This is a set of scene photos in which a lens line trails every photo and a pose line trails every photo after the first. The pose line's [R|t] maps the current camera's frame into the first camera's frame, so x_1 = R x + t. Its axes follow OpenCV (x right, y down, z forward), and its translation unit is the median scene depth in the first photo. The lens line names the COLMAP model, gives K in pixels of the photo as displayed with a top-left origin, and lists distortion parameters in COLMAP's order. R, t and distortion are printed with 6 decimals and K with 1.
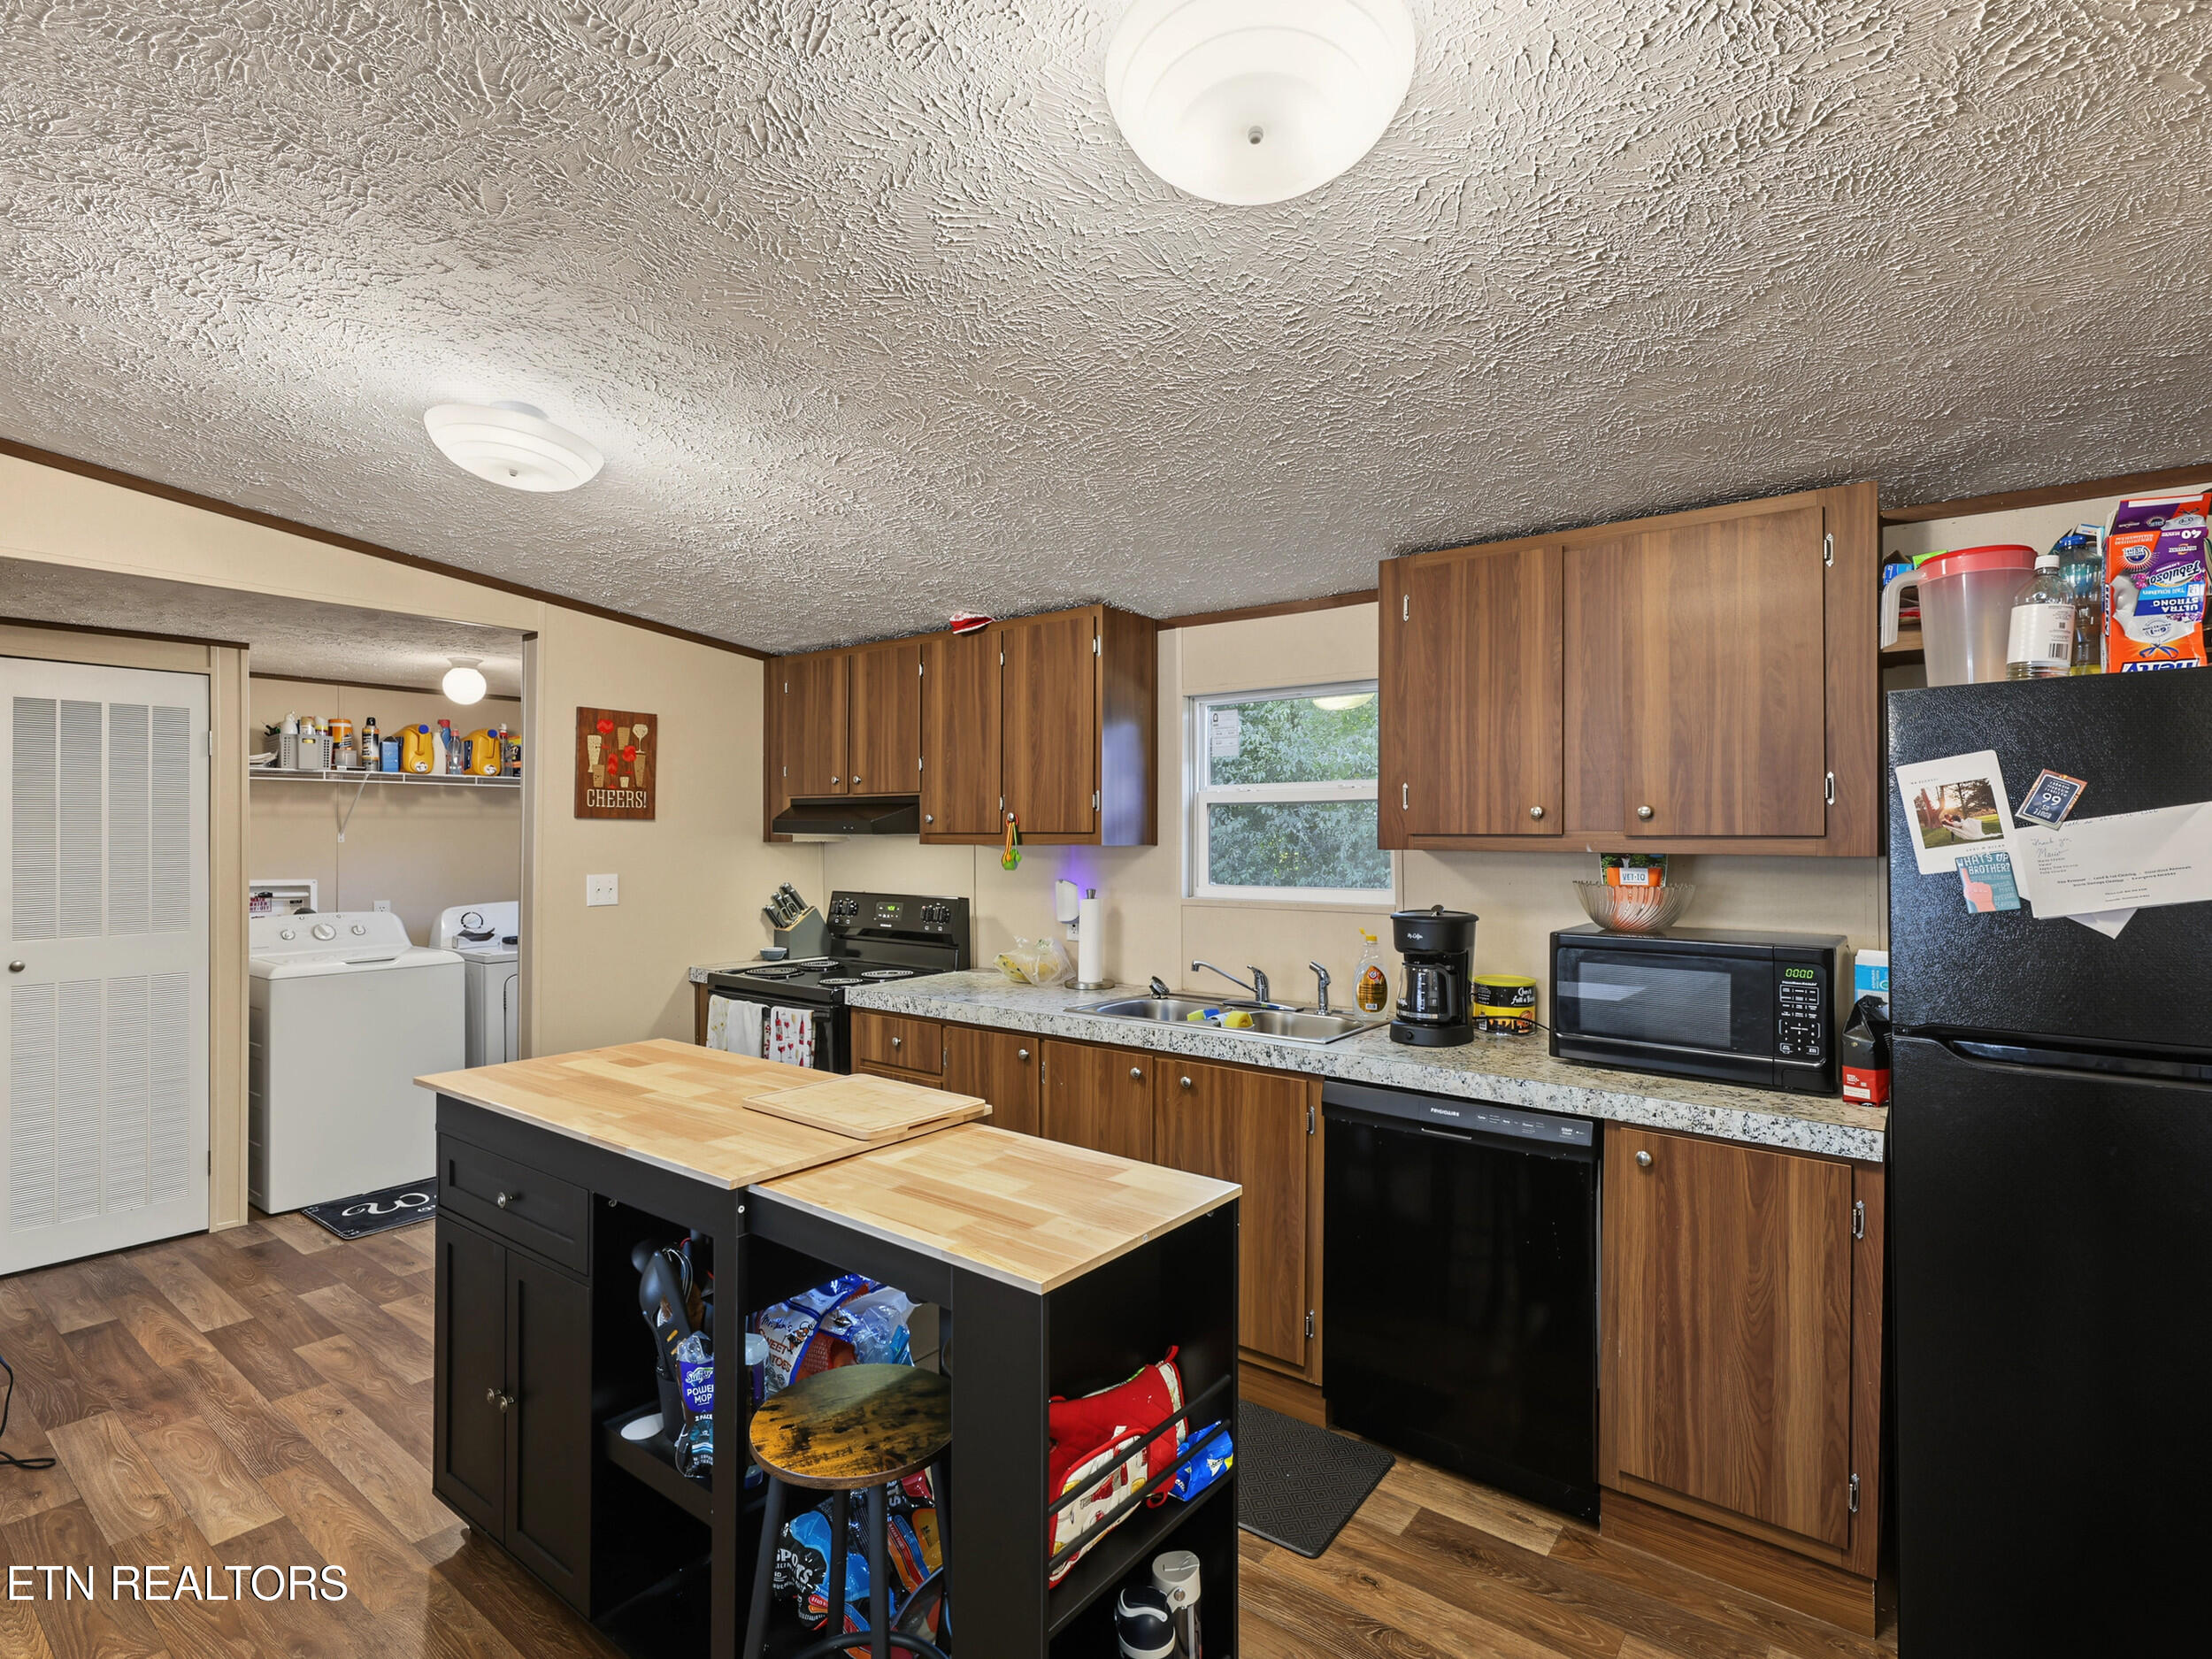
lens RADIAL K [[1071.3, 0, 1102.6], [0, 1071.3, 818.0], [0, 0, 1]] dist [-0.005309, -0.000563]
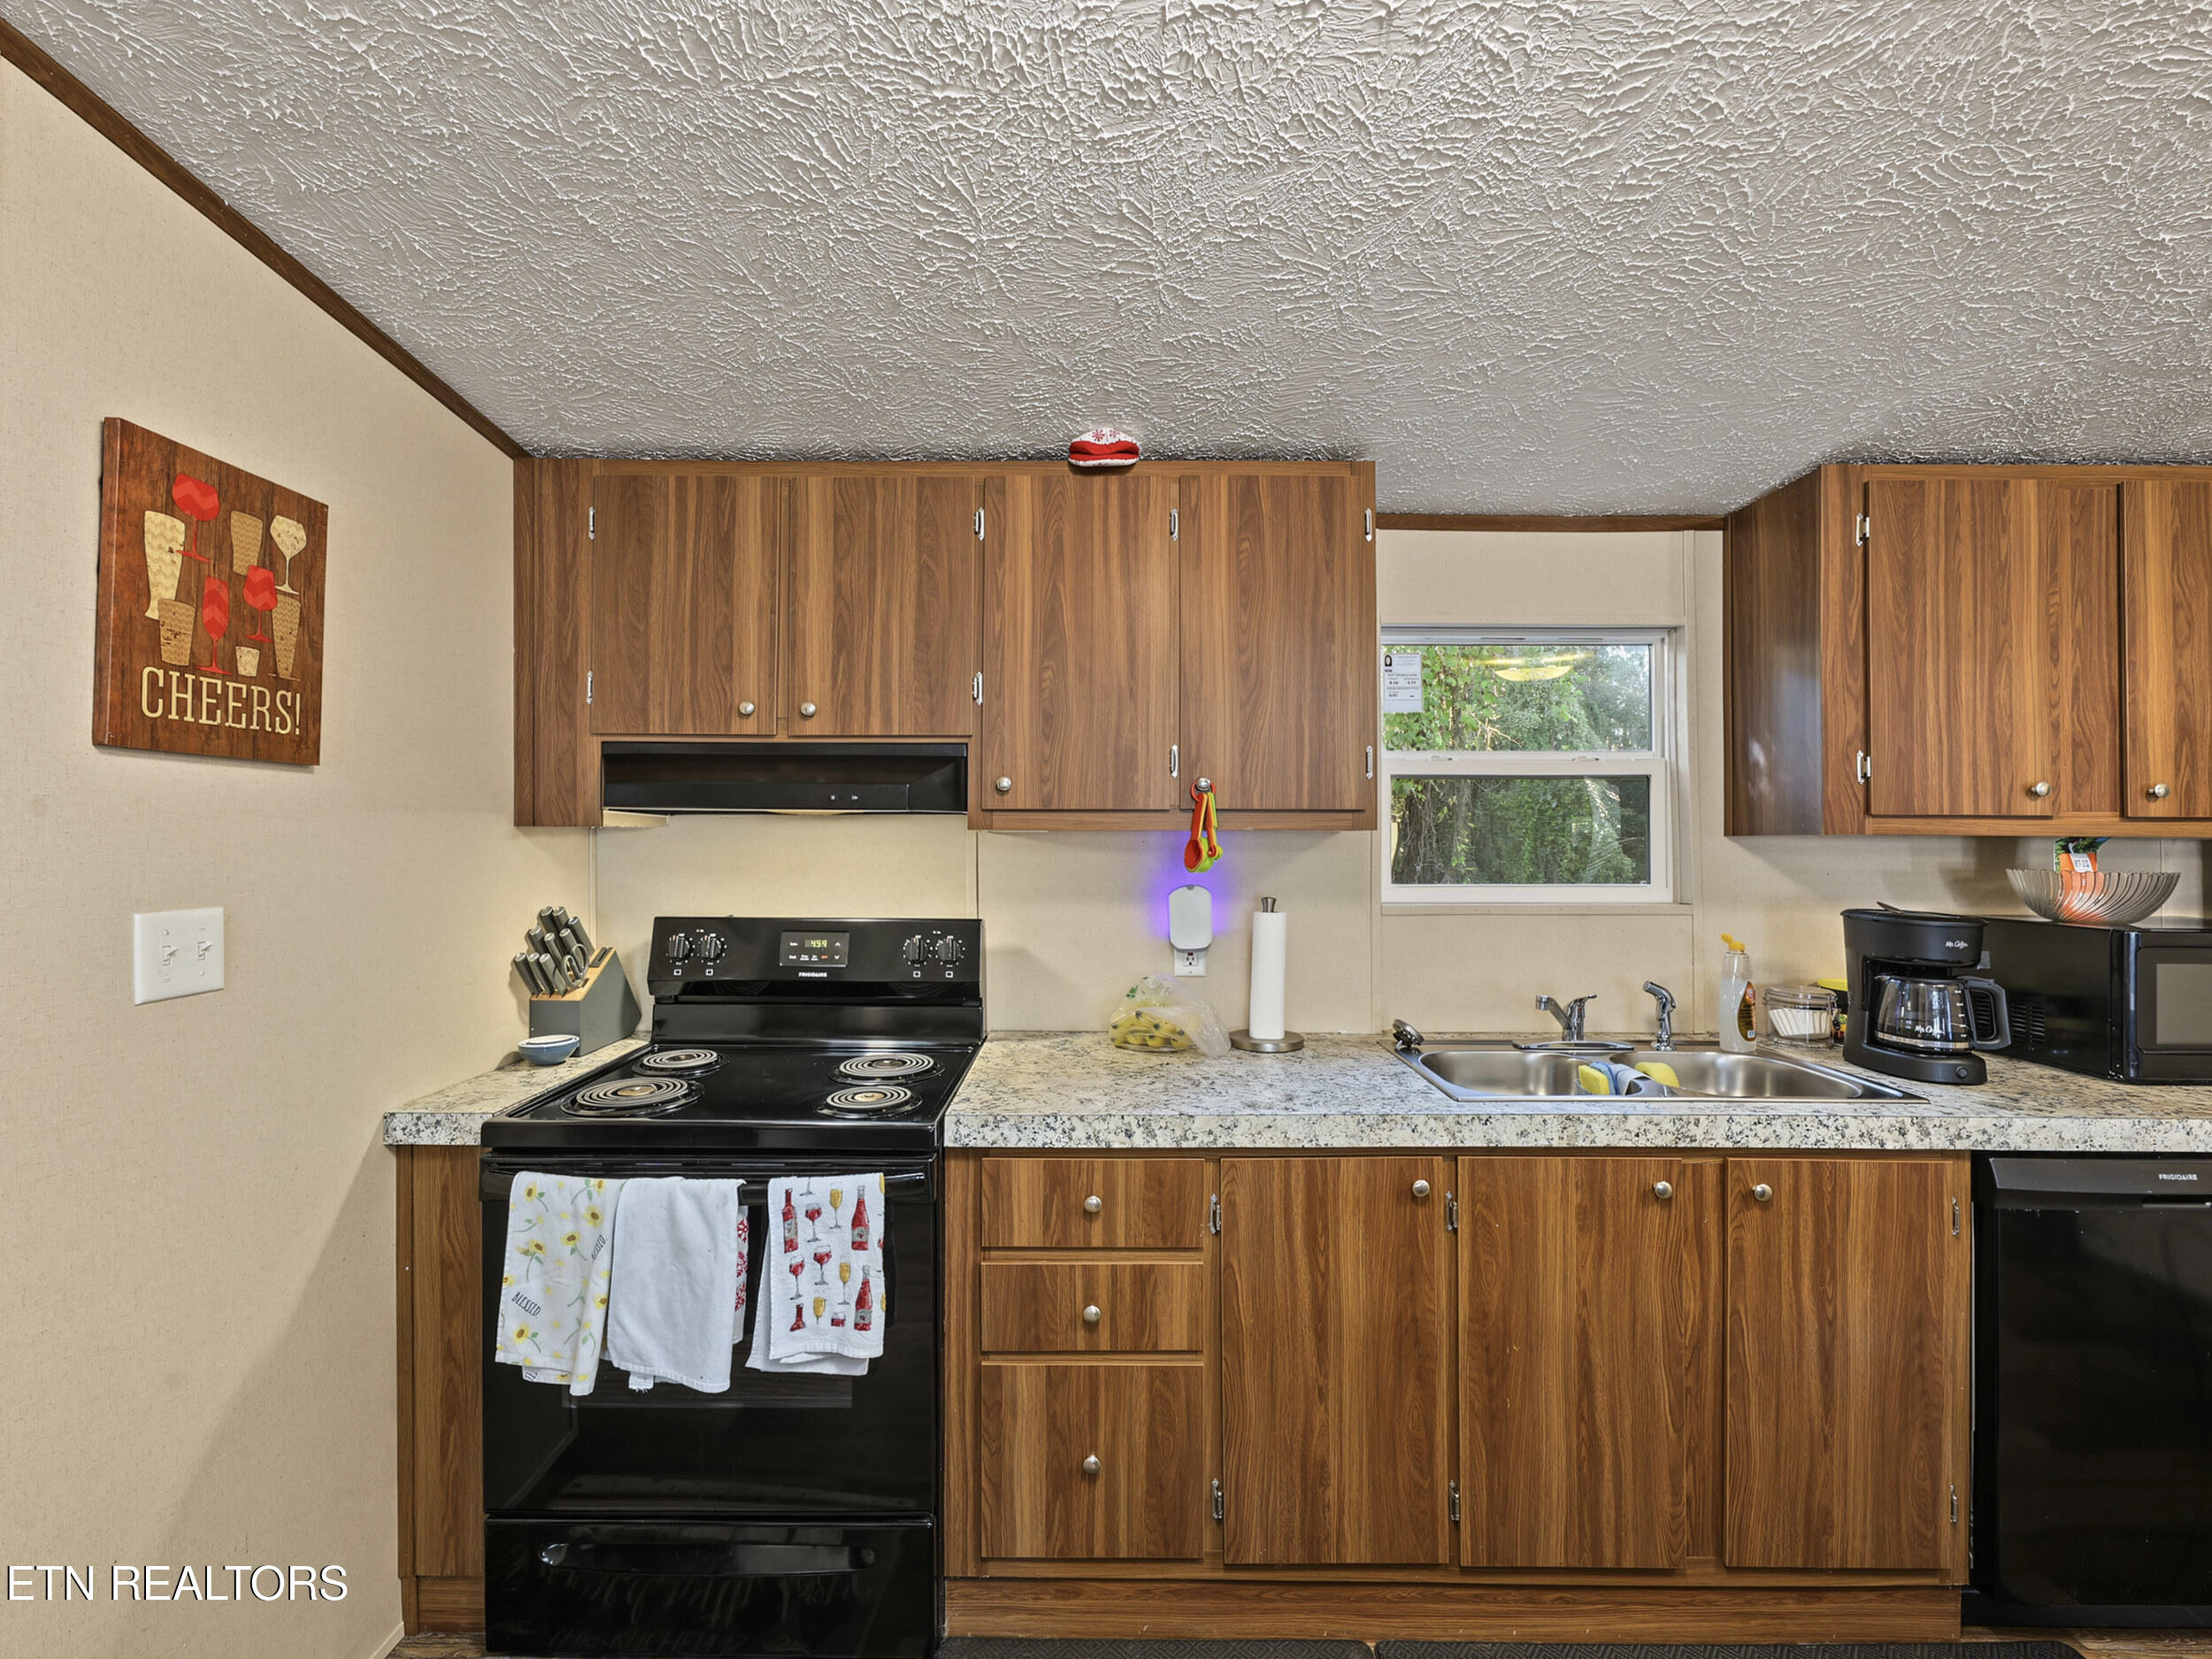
lens RADIAL K [[941.7, 0, 1115.4], [0, 941.7, 822.9], [0, 0, 1]] dist [0.003993, 0.000549]
pose [[0.791805, 0.008019, 0.610721, -0.449211], [-0.012823, 0.999912, 0.003496, 0.020024], [-0.610639, -0.010599, 0.791838, 0.605644]]
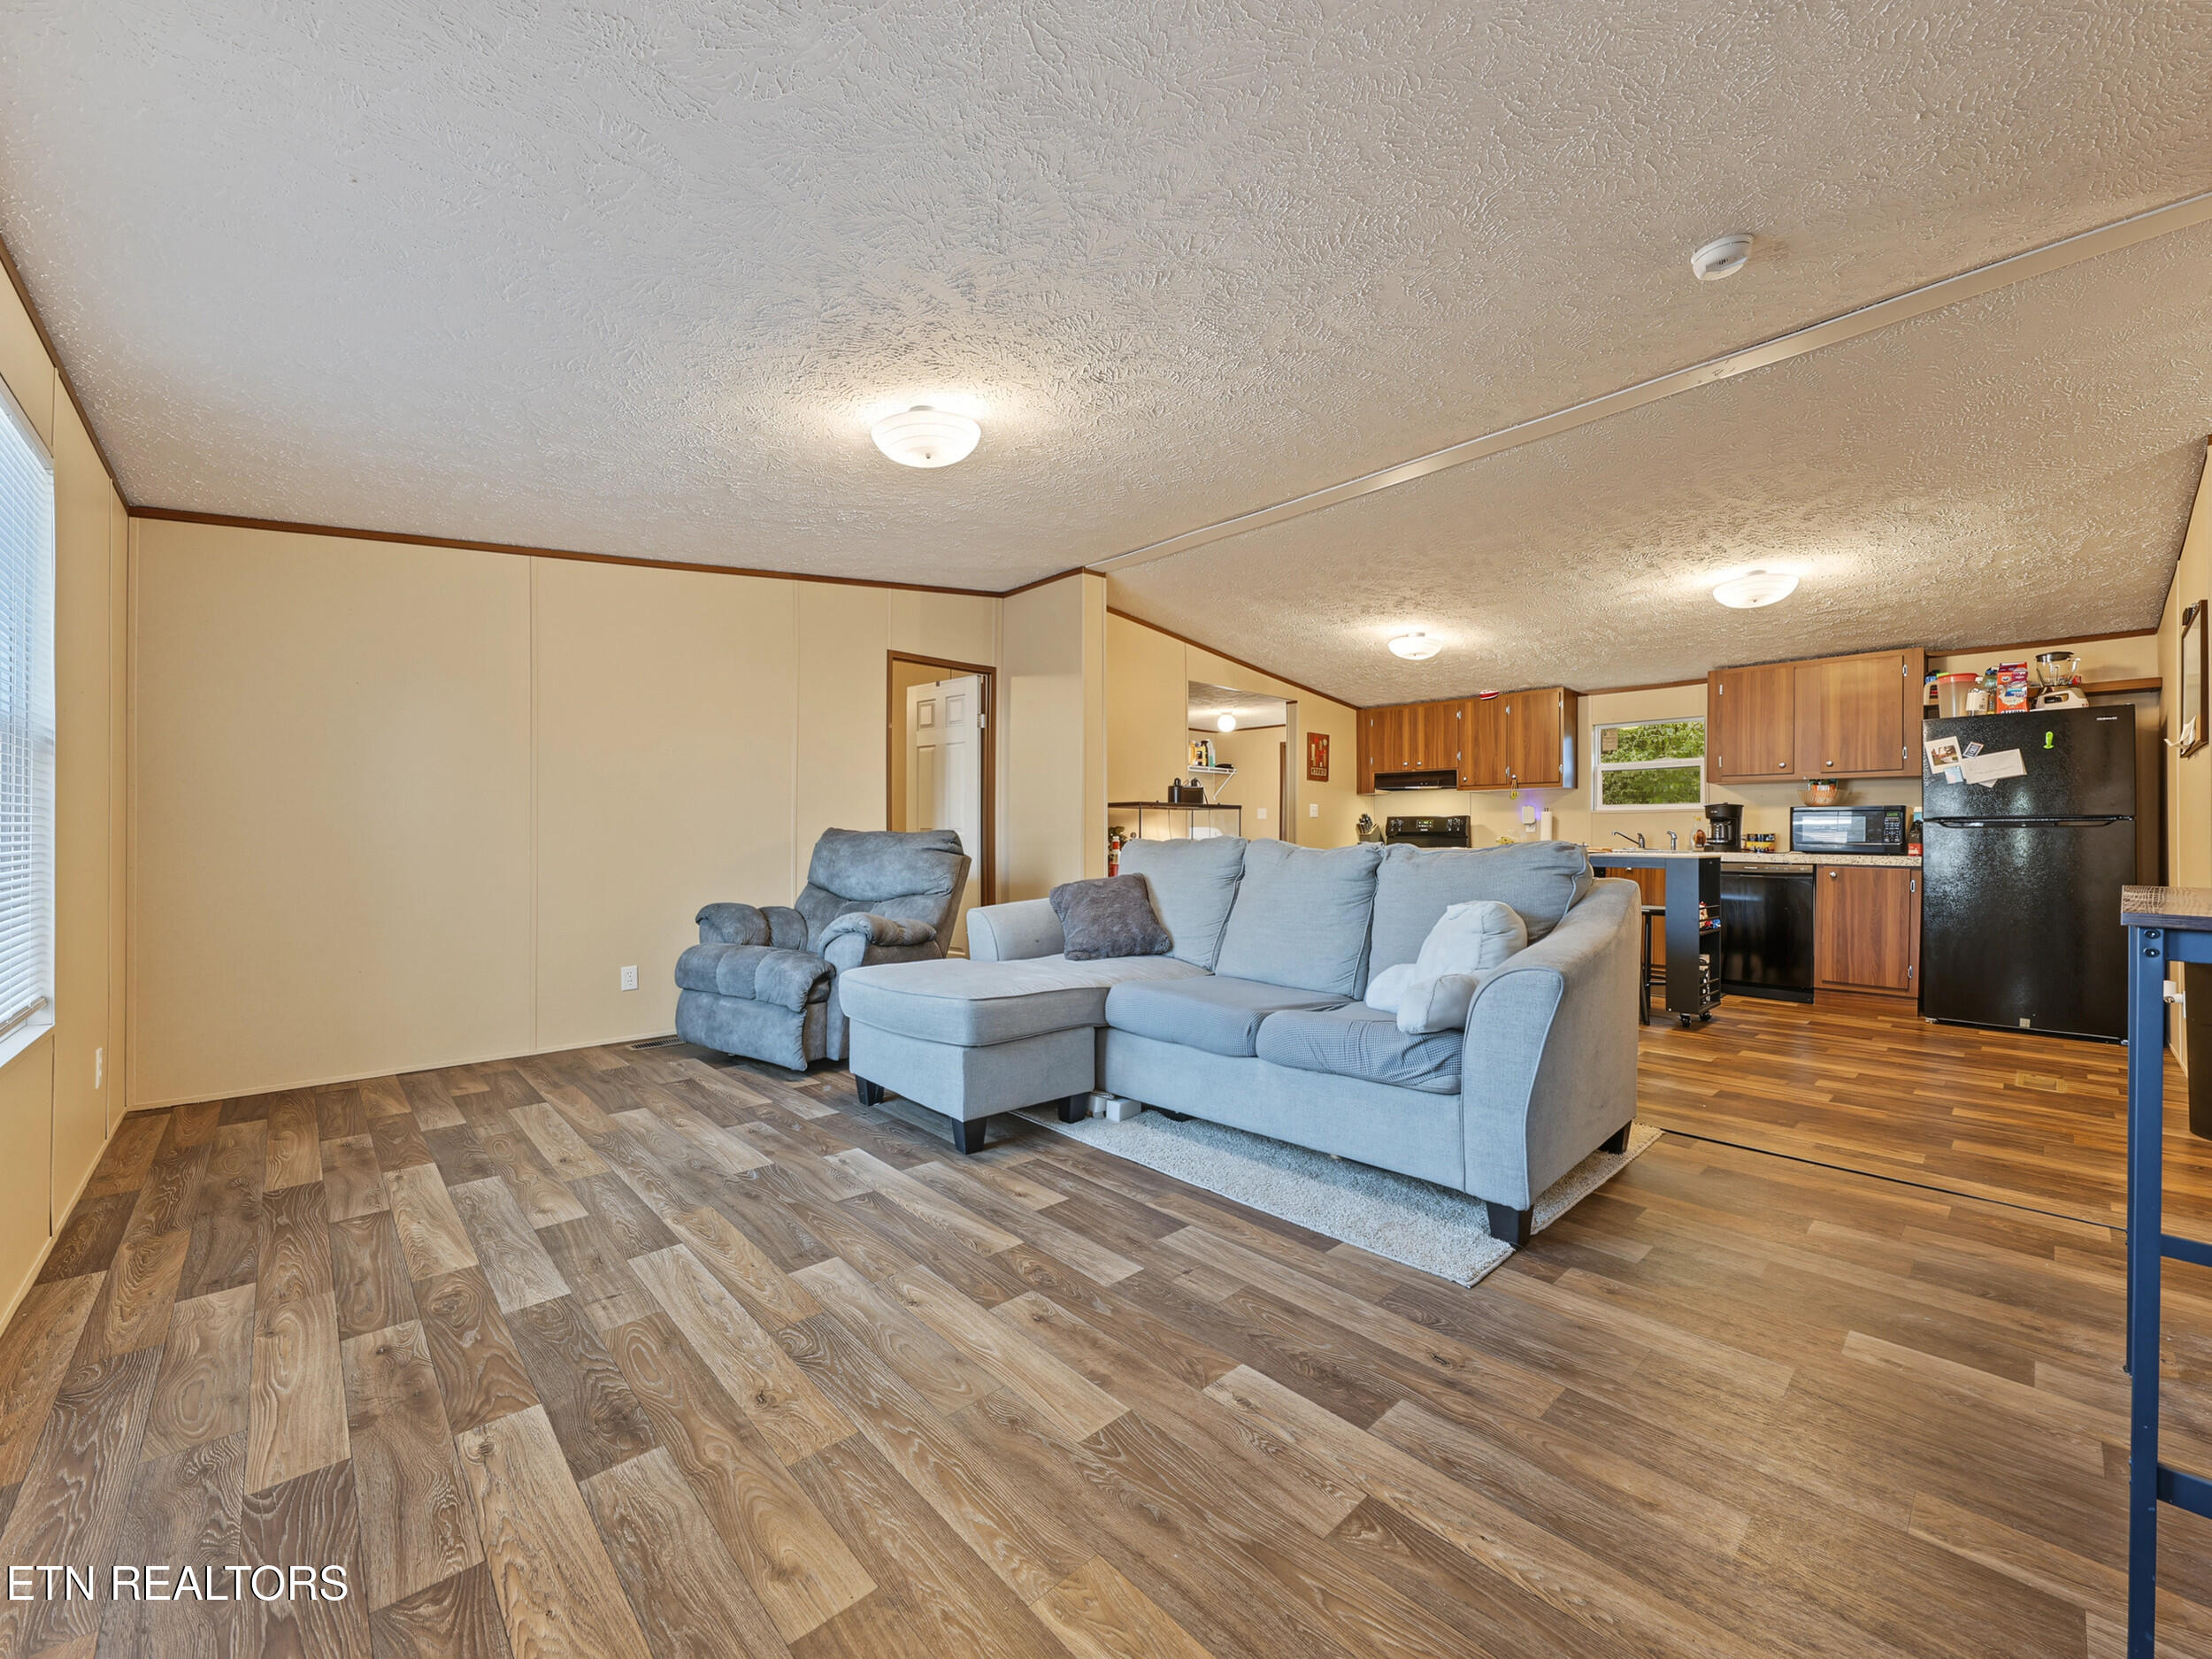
lens RADIAL K [[868.4, 0, 1106.0], [0, 868.4, 829.5], [0, 0, 1]] dist [-0.001684, 0.000084]
pose [[0.987209, 0.005871, -0.159323, -0.667812], [-0.005095, 0.999973, 0.005283, 0.110326], [0.159350, -0.004404, 0.987212, -1.030564]]
